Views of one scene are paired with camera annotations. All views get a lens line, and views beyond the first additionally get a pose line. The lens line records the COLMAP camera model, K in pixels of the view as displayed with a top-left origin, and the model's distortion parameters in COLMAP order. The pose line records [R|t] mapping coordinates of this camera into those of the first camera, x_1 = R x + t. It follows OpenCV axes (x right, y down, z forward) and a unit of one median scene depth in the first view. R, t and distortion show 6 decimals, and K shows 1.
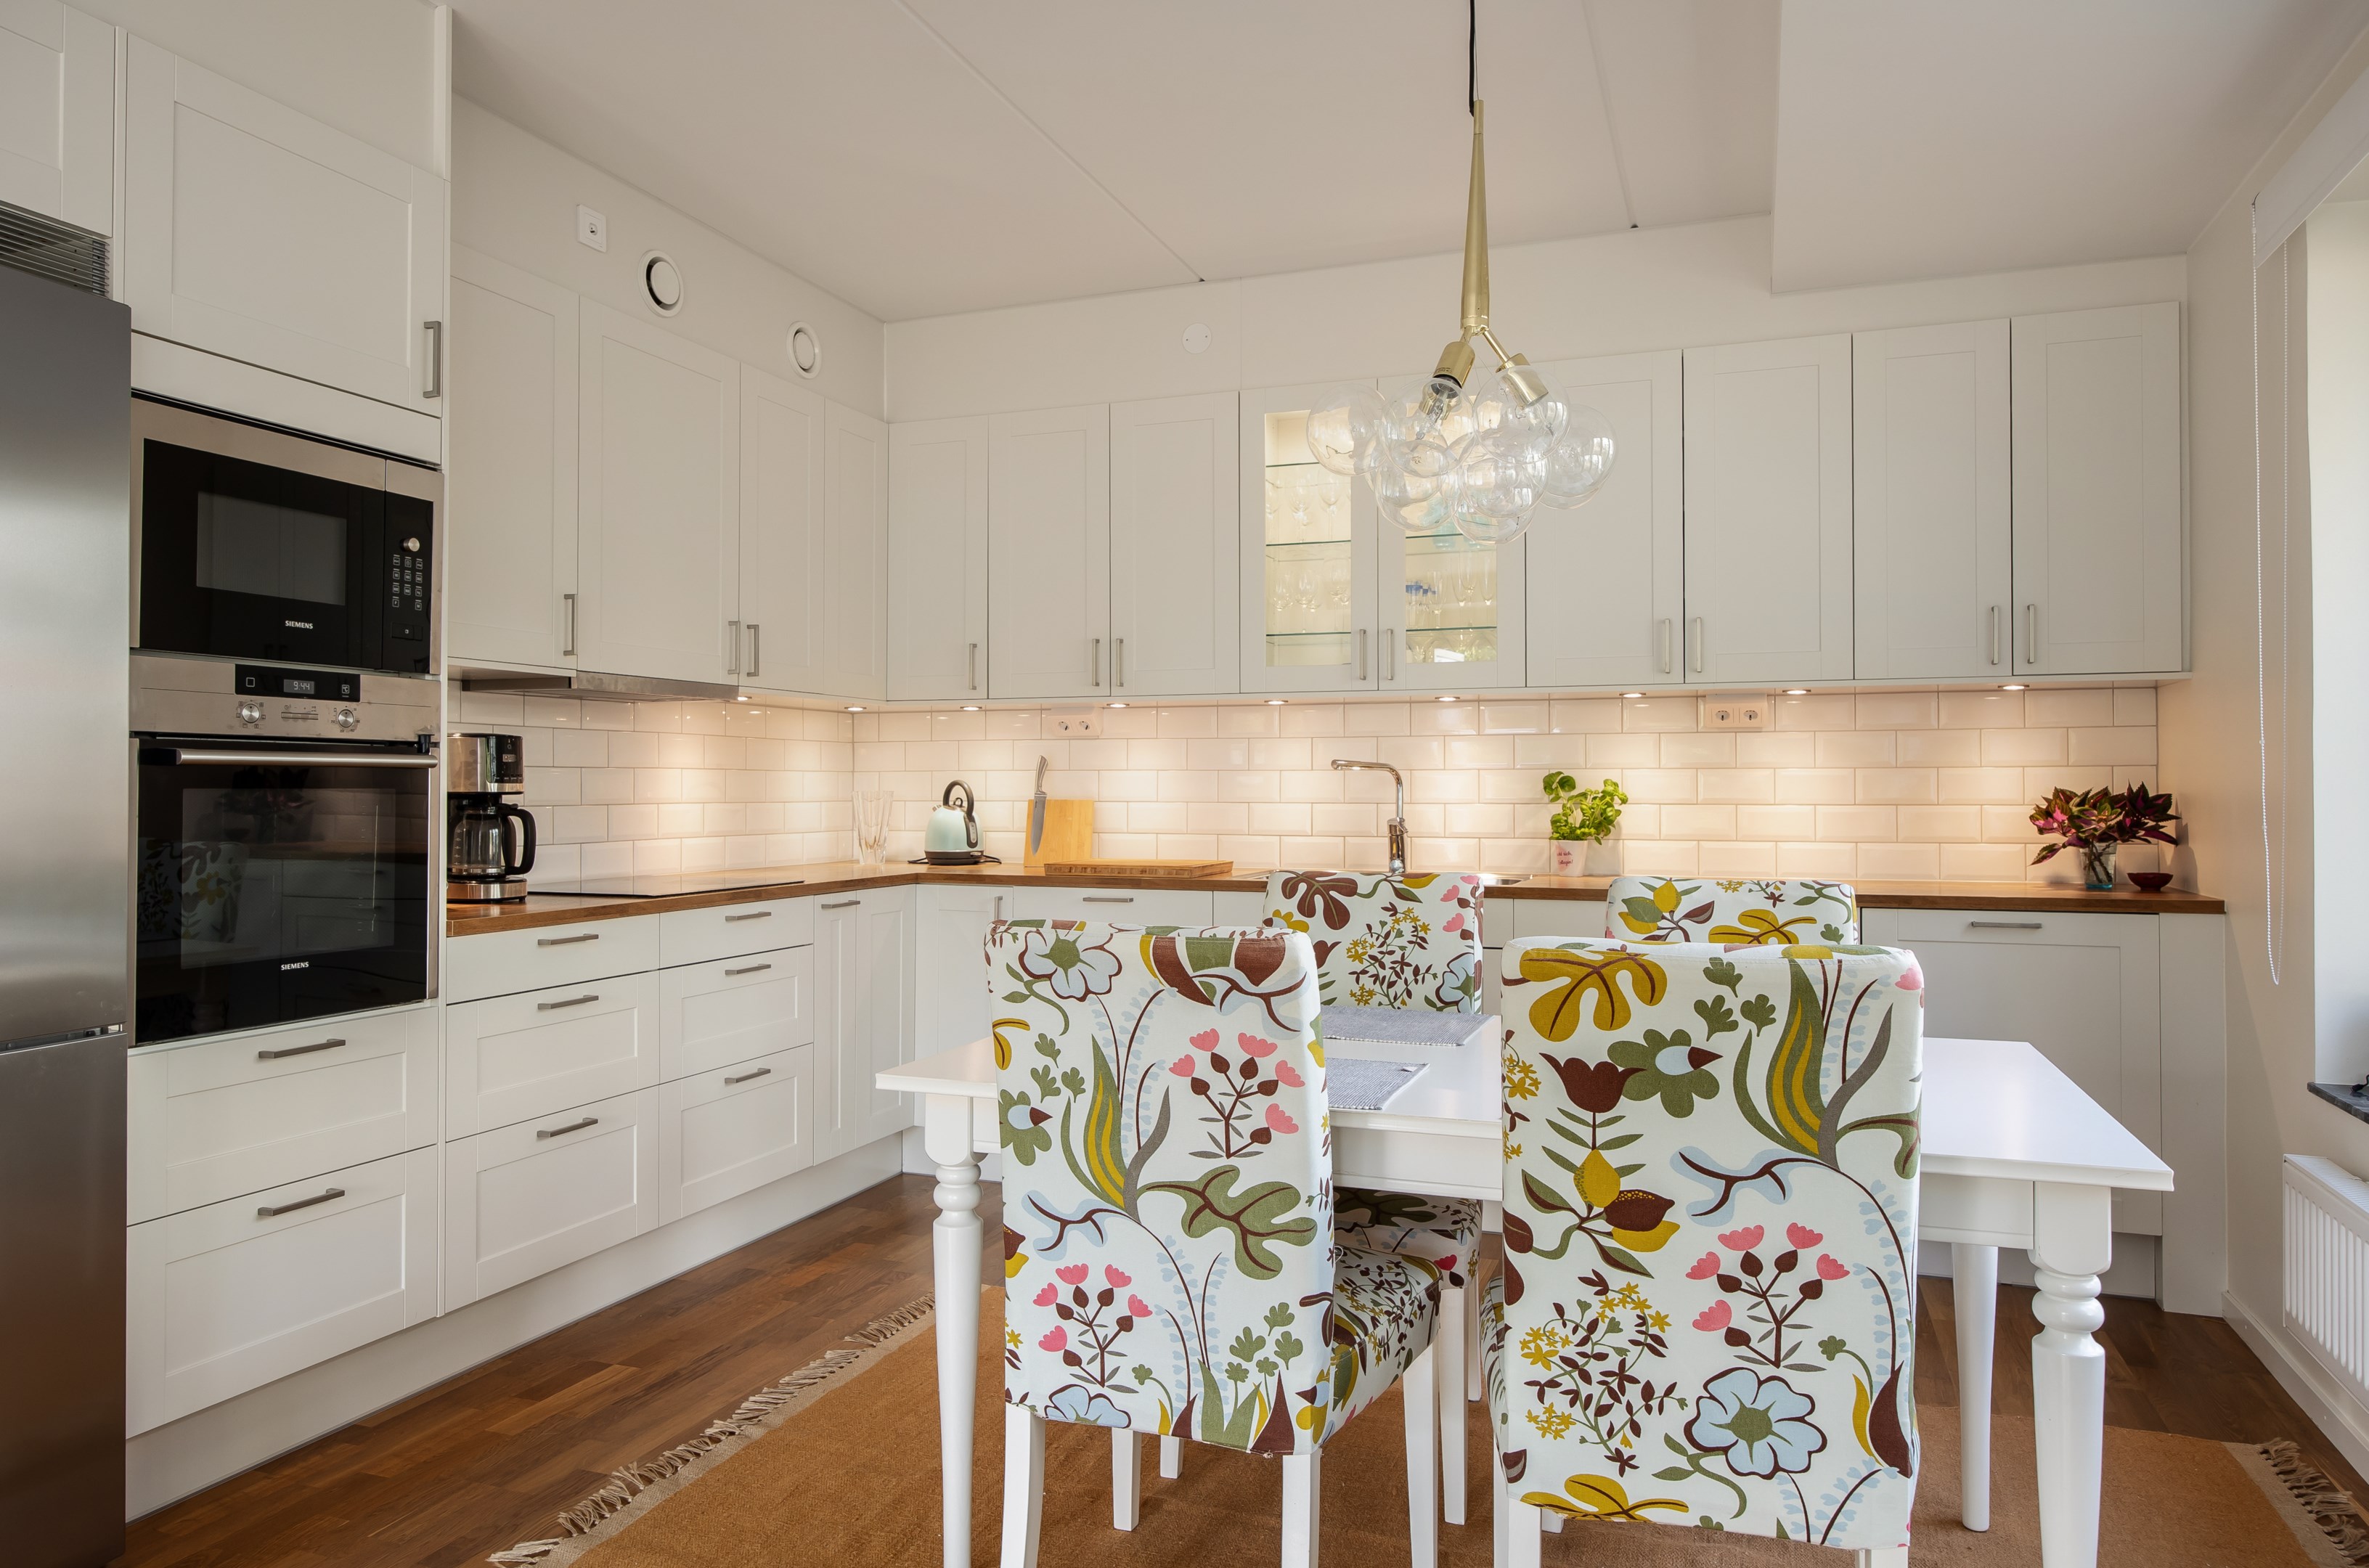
lens RADIAL K [[1513.9, 0, 1204.9], [0, 1513.9, 769.7], [0, 0, 1]] dist [-0.002502, -0.001179]
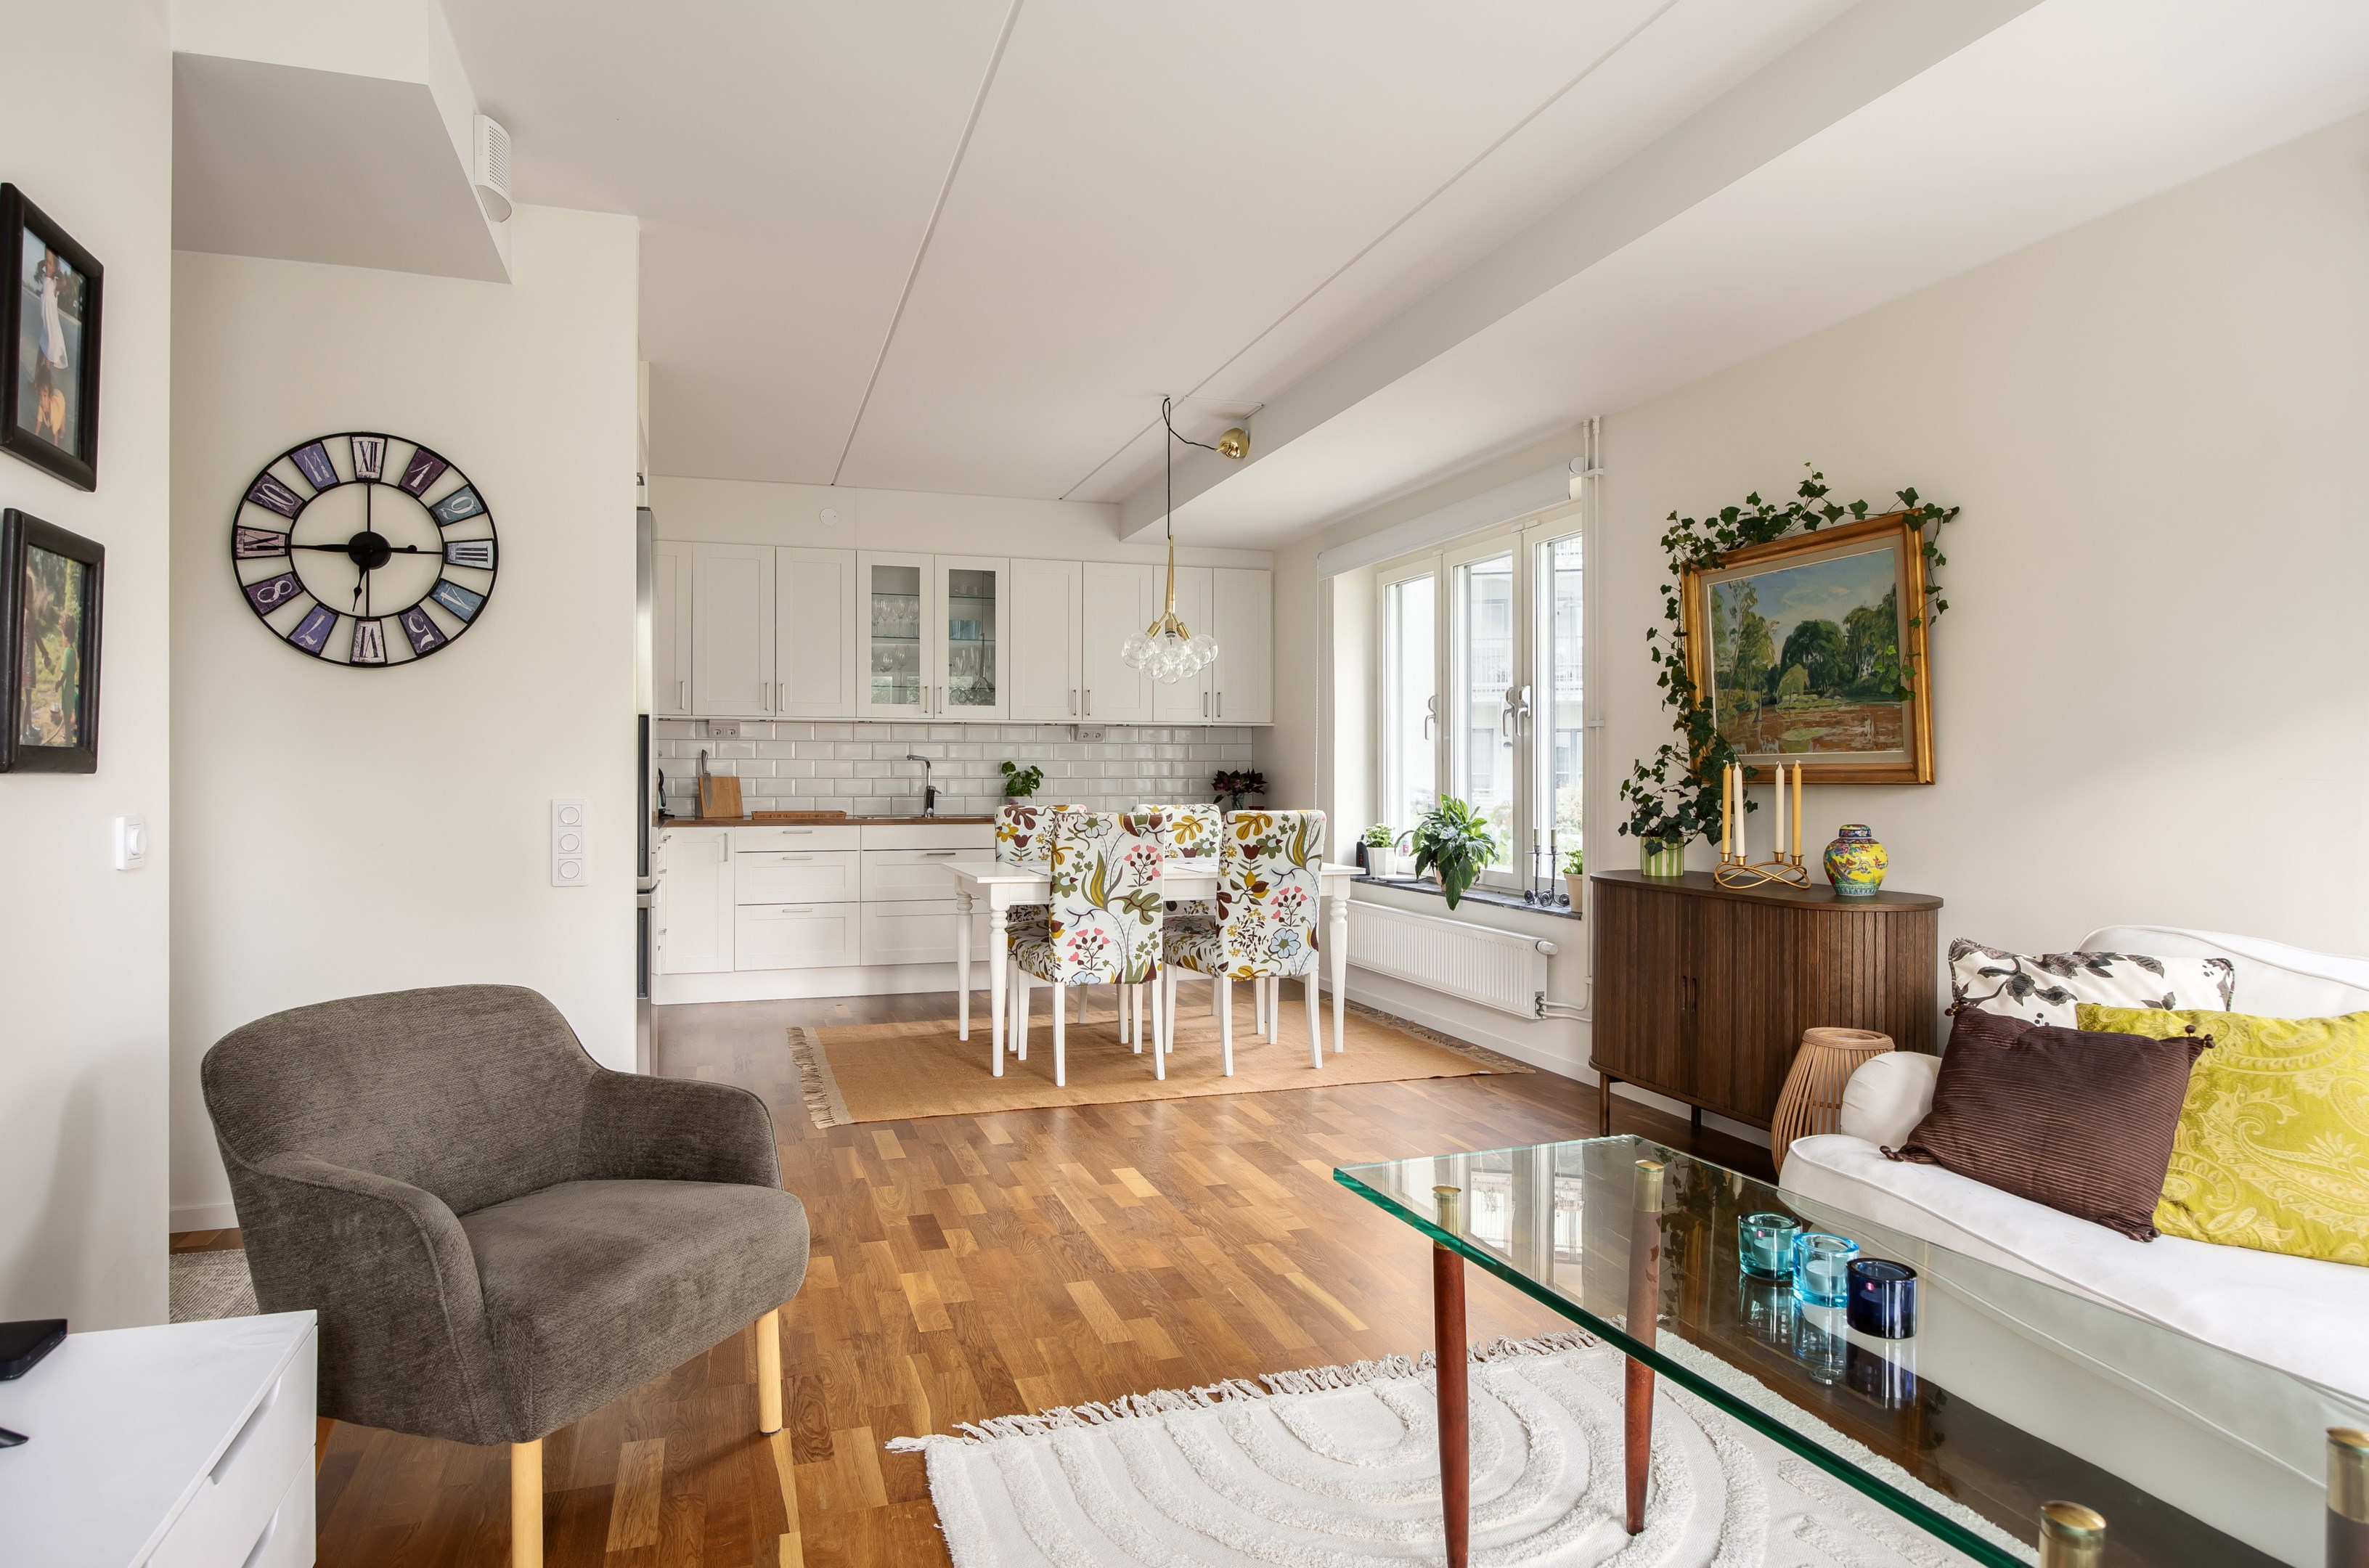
lens RADIAL K [[1366.4, 0, 1183.4], [0, 1366.4, 766.2], [0, 0, 1]] dist [-0.007939, 0.001290]
pose [[0.777694, 0.004305, 0.628628, -1.648844], [-0.008102, 0.999962, 0.003177, -0.000465], [-0.628591, -0.007564, 0.777699, -1.215780]]
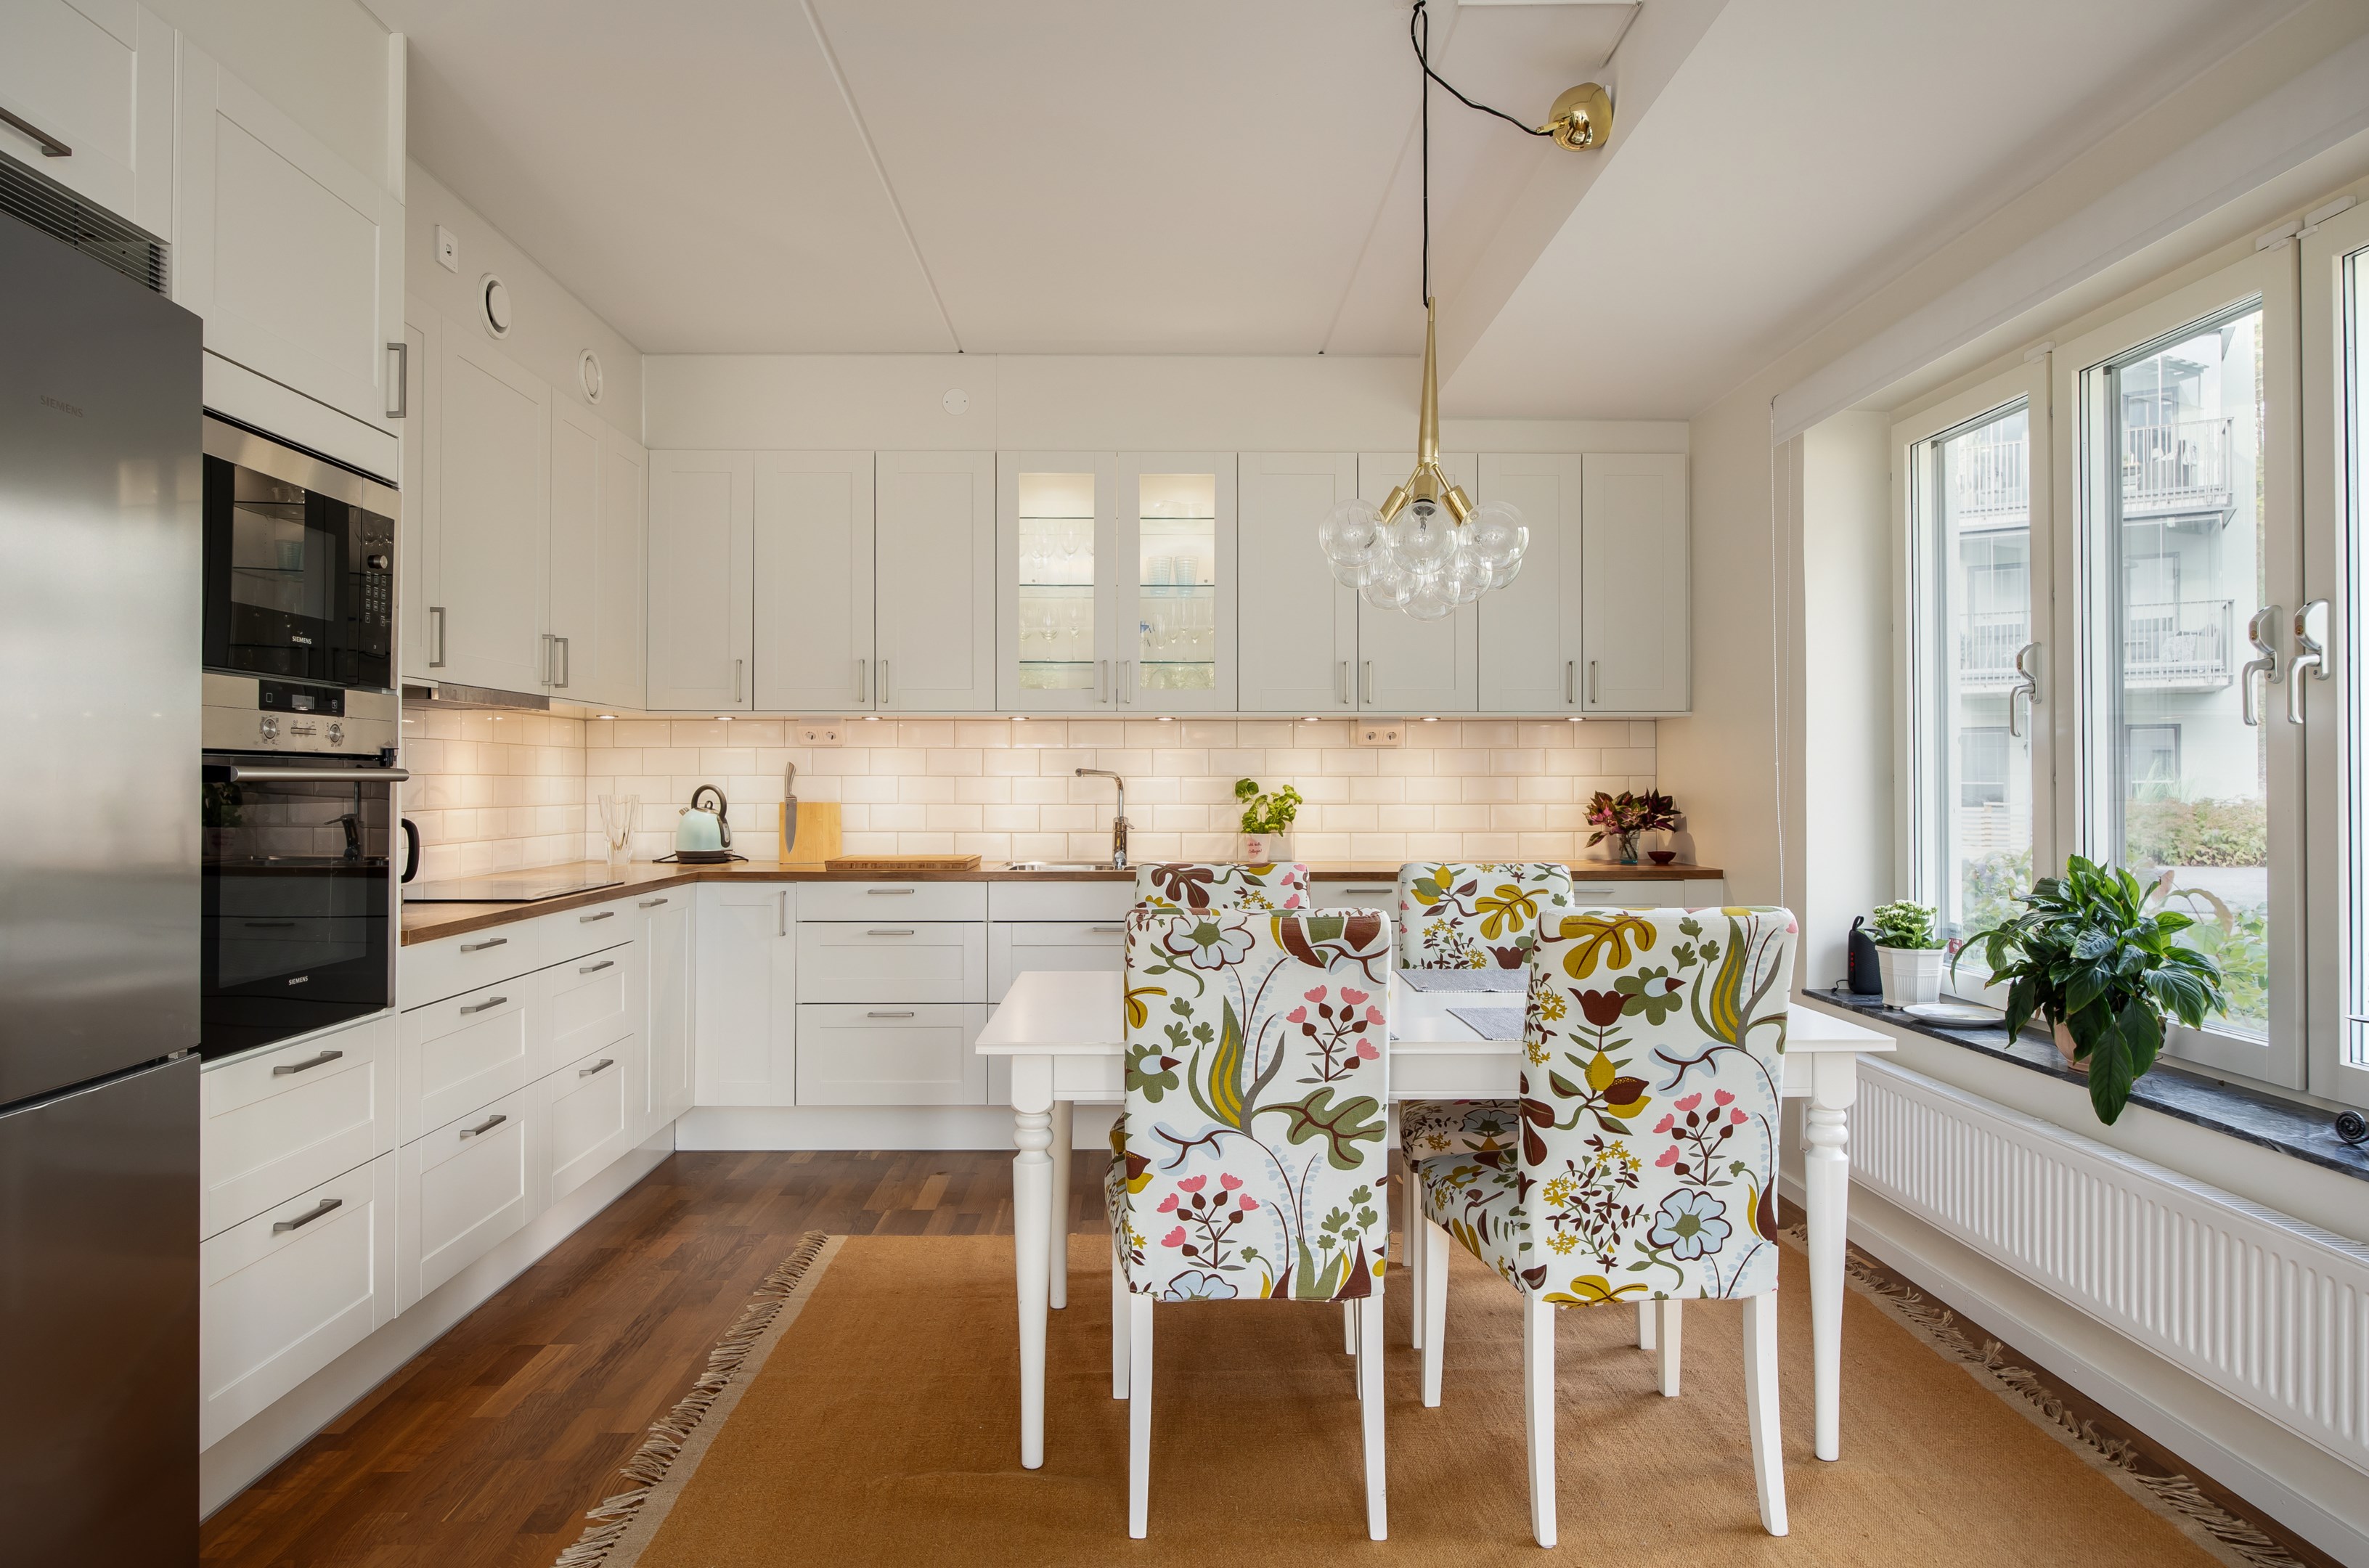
lens RADIAL K [[1366.4, 0, 1183.4], [0, 1366.4, 766.2], [0, 0, 1]] dist [-0.007939, 0.001290]
pose [[0.931525, 0.004417, 0.363651, -0.531700], [-0.004809, 0.999988, 0.000172, -0.021180], [-0.363646, -0.001909, 0.931535, -0.075140]]
